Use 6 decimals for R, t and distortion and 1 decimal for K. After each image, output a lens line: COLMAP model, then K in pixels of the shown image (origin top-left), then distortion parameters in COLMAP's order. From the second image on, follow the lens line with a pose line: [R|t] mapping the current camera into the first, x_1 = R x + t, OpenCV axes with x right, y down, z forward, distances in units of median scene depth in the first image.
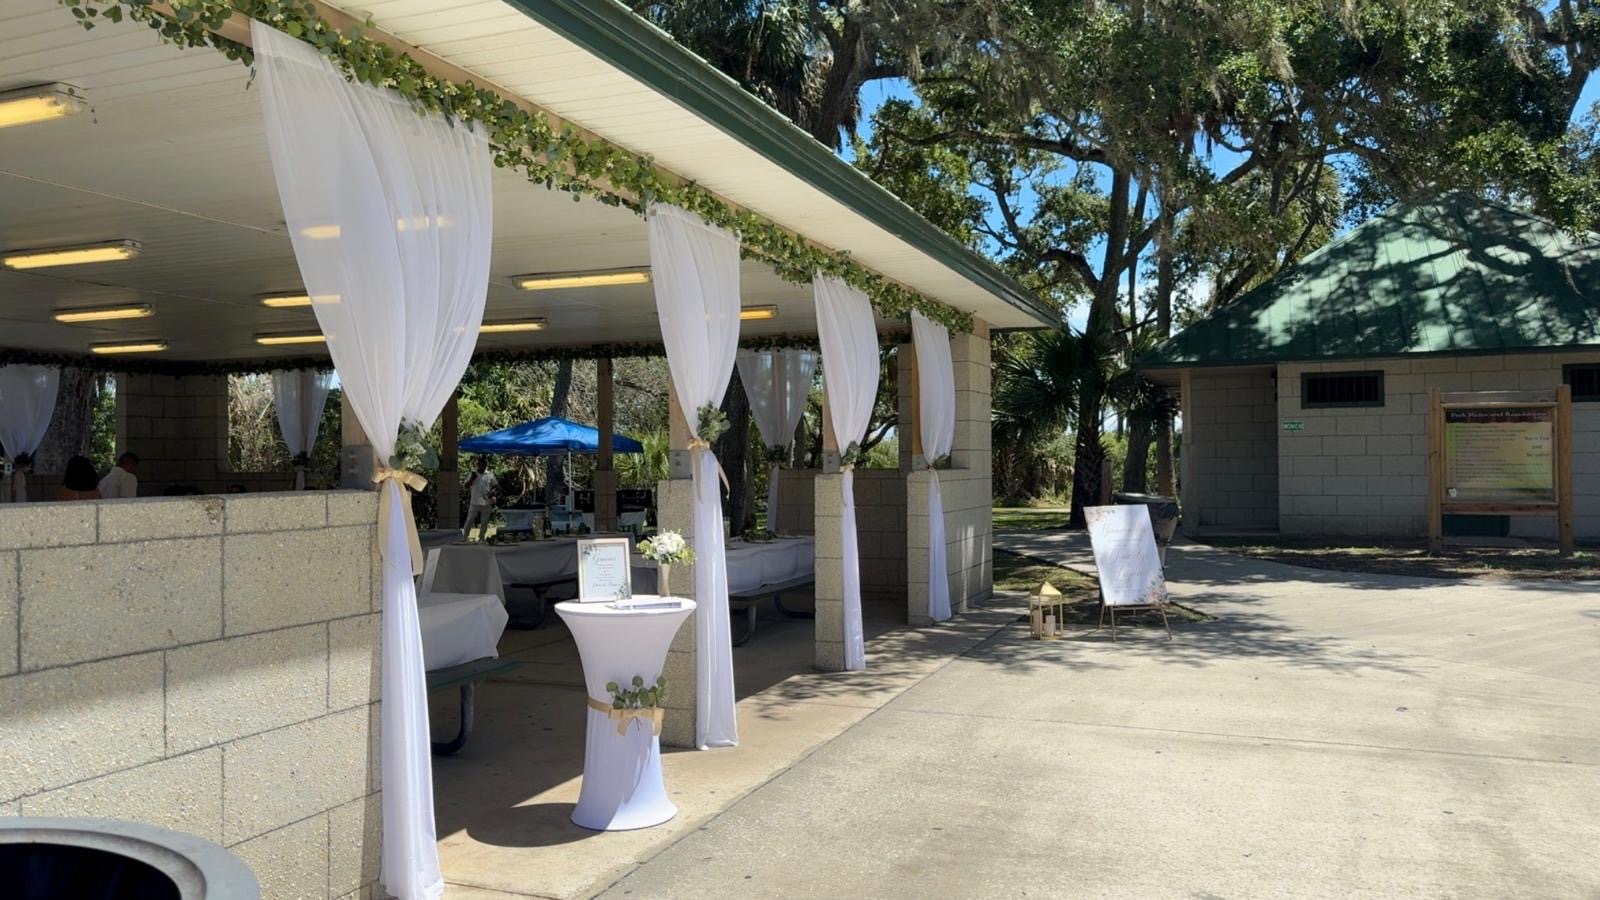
lens RADIAL K [[1216.8, 0, 799.5], [0, 1216.8, 451.8], [0, 0, 1]] dist [-0.001473, -0.001712]
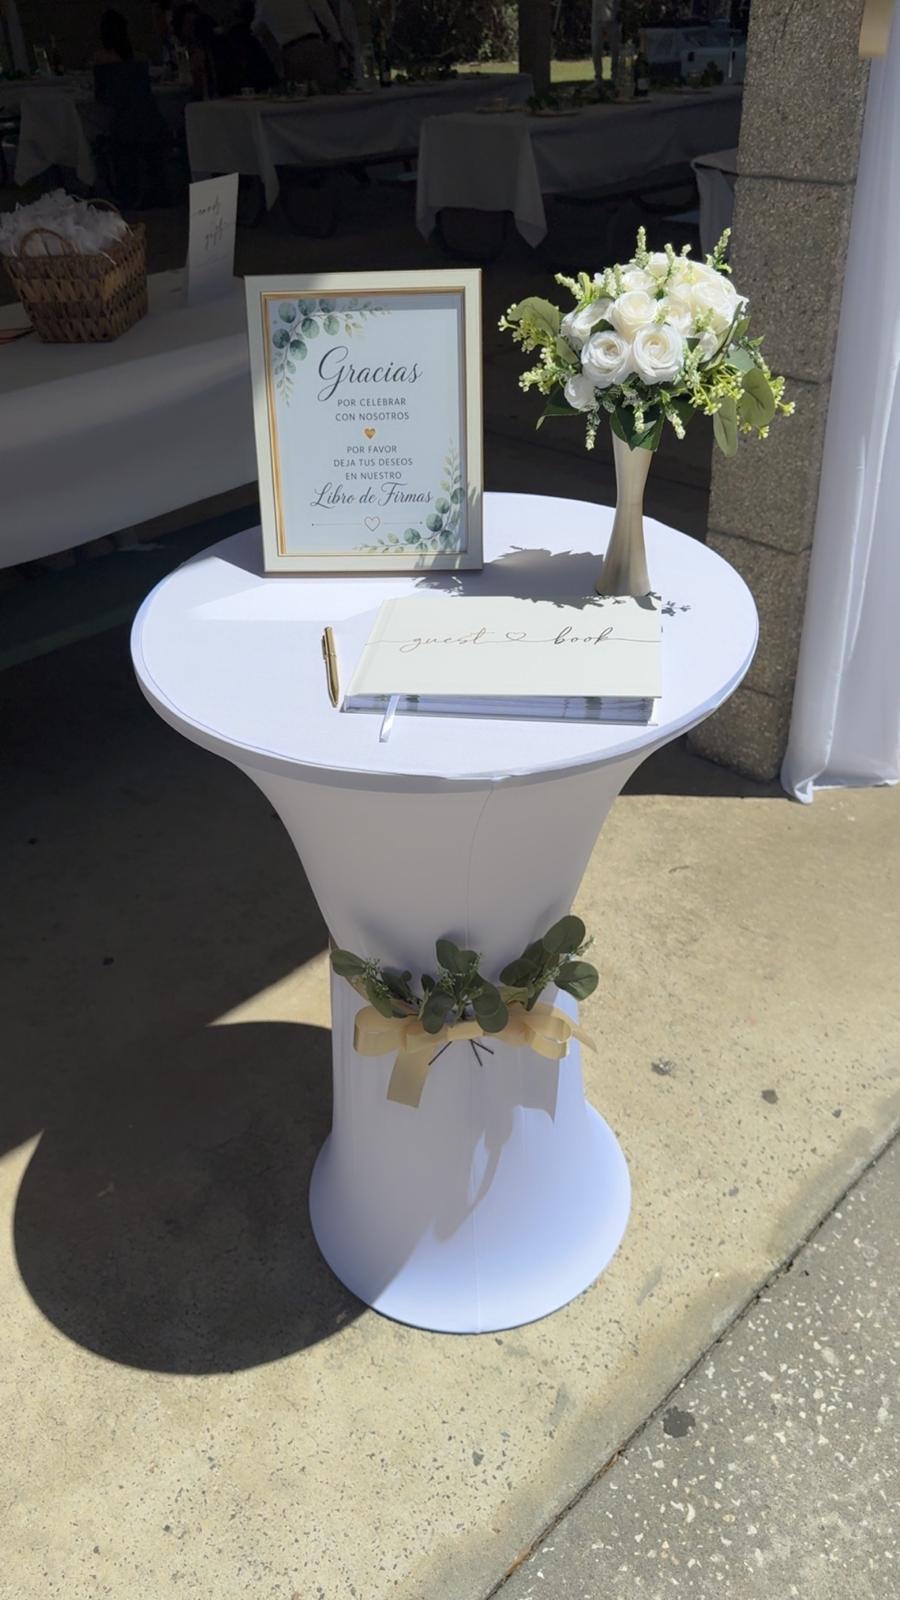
lens RADIAL K [[1216.8, 0, 447.9], [0, 1216.8, 798.4], [0, 0, 1]] dist [-0.001473, -0.001712]
pose [[0.916523, 0.195641, -0.348871, -0.055576], [0.041832, 0.820547, 0.570046, 0.026827], [0.397789, -0.537054, 0.743866, 0.809864]]
